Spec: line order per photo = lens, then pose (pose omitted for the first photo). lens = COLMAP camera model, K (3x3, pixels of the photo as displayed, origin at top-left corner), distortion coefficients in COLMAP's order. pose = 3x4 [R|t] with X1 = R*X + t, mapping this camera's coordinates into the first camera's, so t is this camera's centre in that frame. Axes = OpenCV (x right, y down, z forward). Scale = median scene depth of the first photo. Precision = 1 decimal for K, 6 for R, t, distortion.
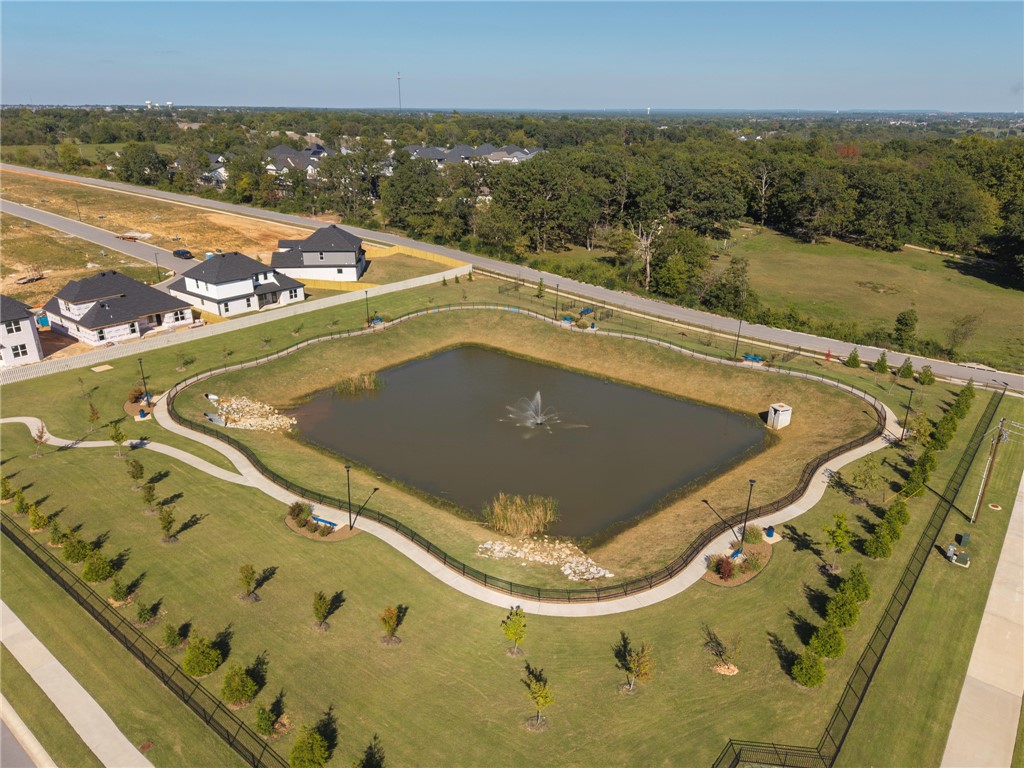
lens RADIAL K [[694.0, 0, 513.0], [0, 694.0, 380.6], [0, 0, 1]] dist [0.021944, -0.017814]
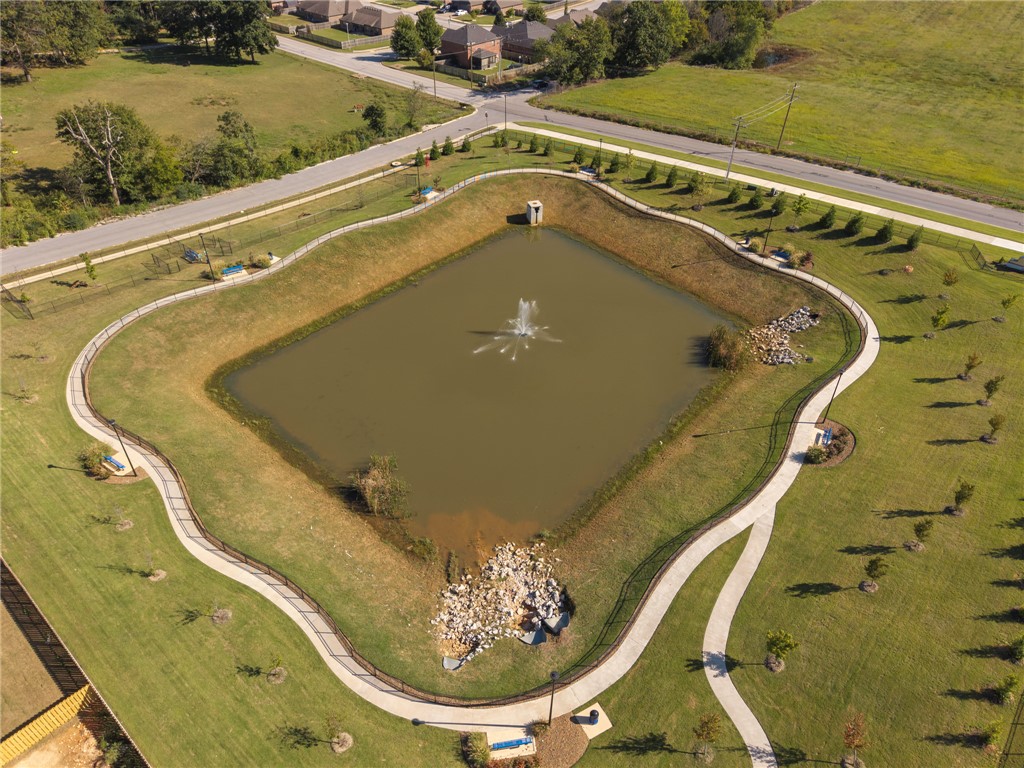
lens RADIAL K [[694.0, 0, 519.2], [0, 694.0, 381.0], [0, 0, 1]] dist [0.021944, -0.017814]
pose [[0.041216, -0.626593, 0.778256, -0.905449], [0.347193, 0.739361, 0.576890, -0.534822], [-0.936887, 0.246428, 0.248022, 0.991832]]
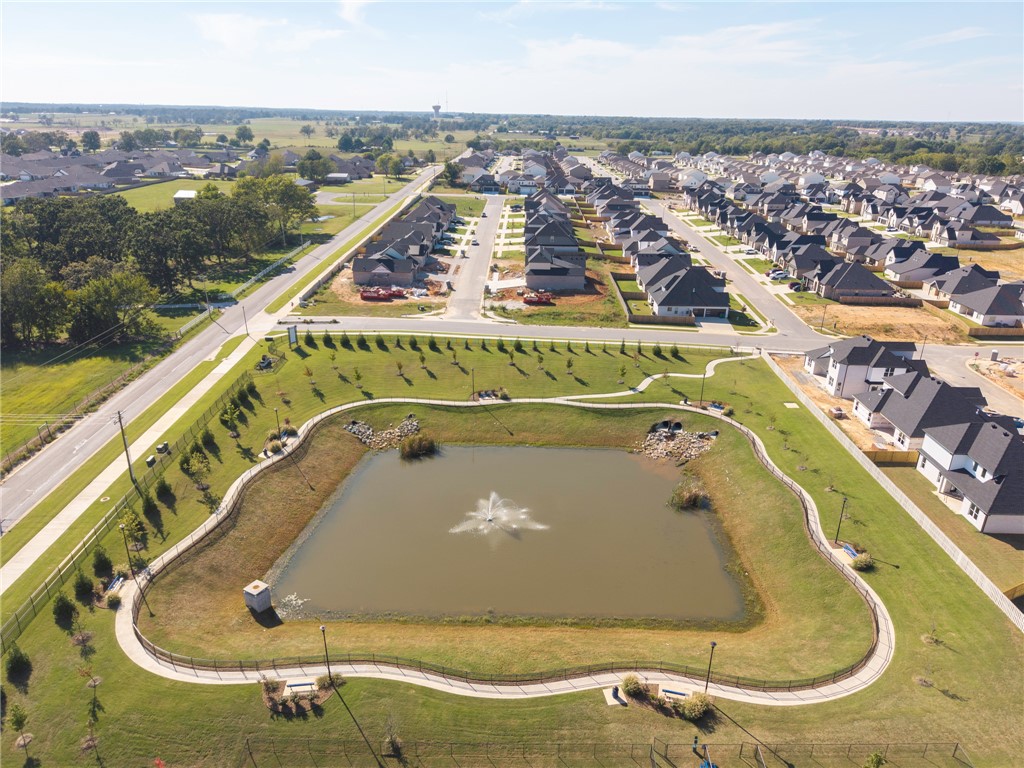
lens RADIAL K [[694.0, 0, 513.1], [0, 694.0, 384.6], [0, 0, 1]] dist [0.021944, -0.017814]
pose [[-0.787877, 0.203578, -0.581211, 0.714594], [-0.245994, 0.761179, 0.600079, -0.903260], [0.564568, 0.615762, -0.549636, 1.834231]]
